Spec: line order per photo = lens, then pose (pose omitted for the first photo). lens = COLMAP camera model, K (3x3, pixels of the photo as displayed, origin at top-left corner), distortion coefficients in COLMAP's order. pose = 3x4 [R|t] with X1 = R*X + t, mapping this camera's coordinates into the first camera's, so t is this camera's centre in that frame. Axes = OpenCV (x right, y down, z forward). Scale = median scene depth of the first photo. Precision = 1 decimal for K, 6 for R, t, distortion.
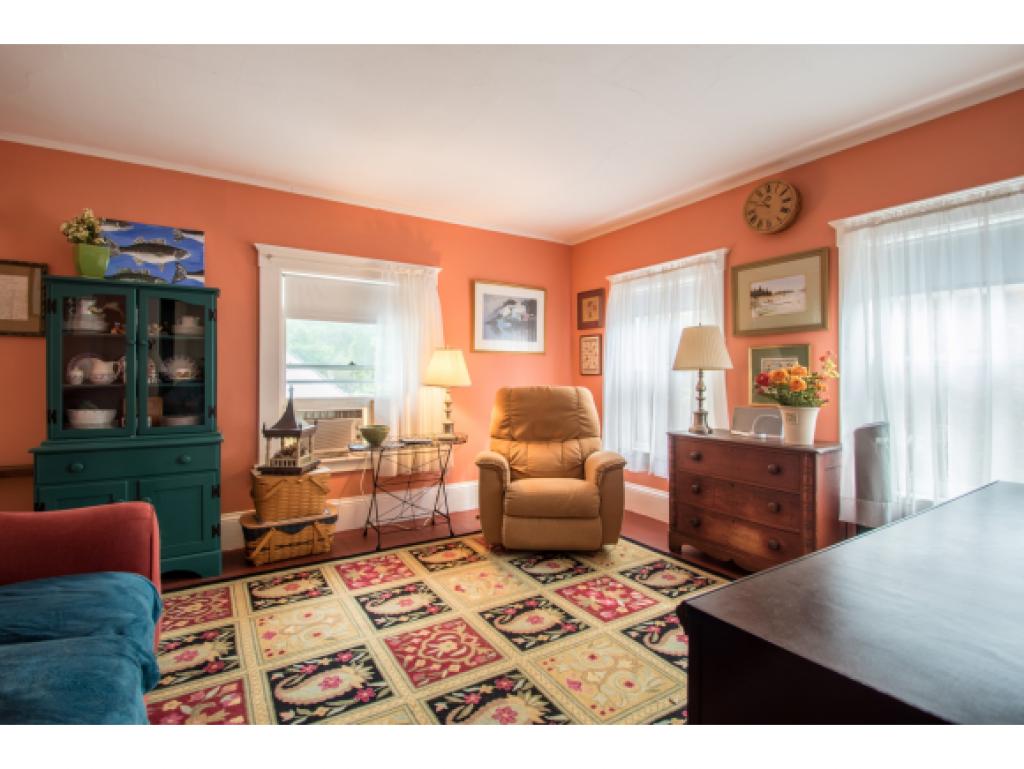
lens RADIAL K [[478.5, 0, 506.7], [0, 478.5, 377.7], [0, 0, 1]] dist [-0.001144, -0.000301]
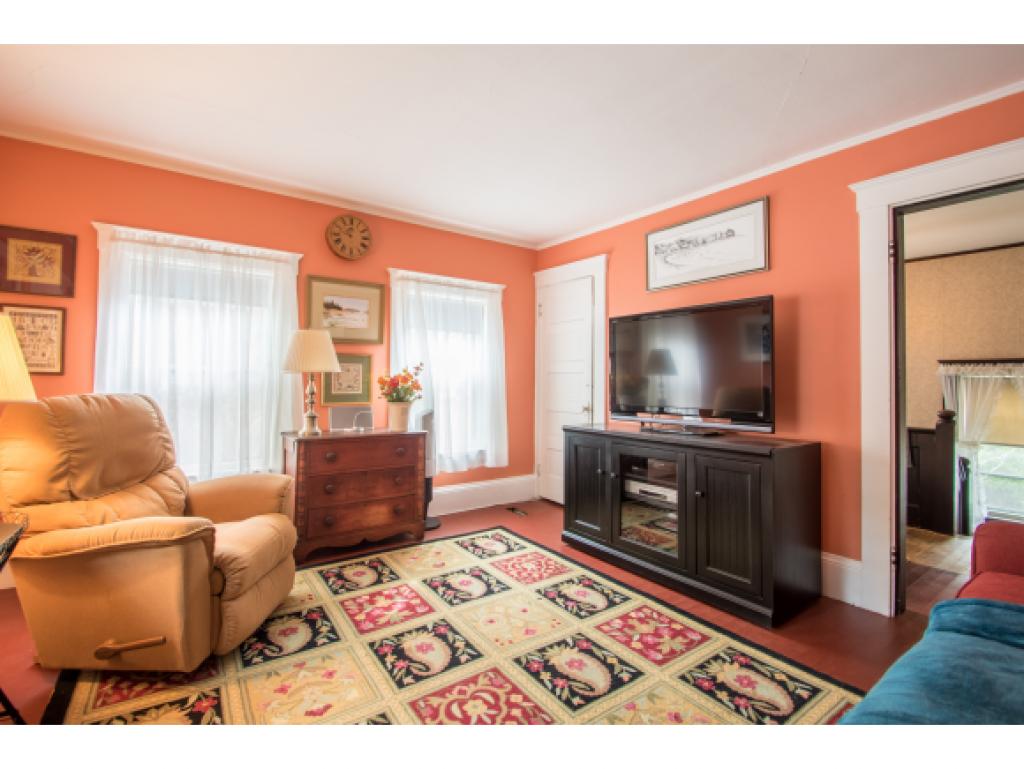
lens RADIAL K [[473.2, 0, 512.5], [0, 473.2, 369.4], [0, 0, 1]] dist [0.013620, -0.000465]
pose [[-0.056775, 0.019585, 0.998195, -0.731800], [-0.010157, 0.999745, -0.020193, -0.008430], [-0.998335, -0.011285, -0.056562, 0.748222]]
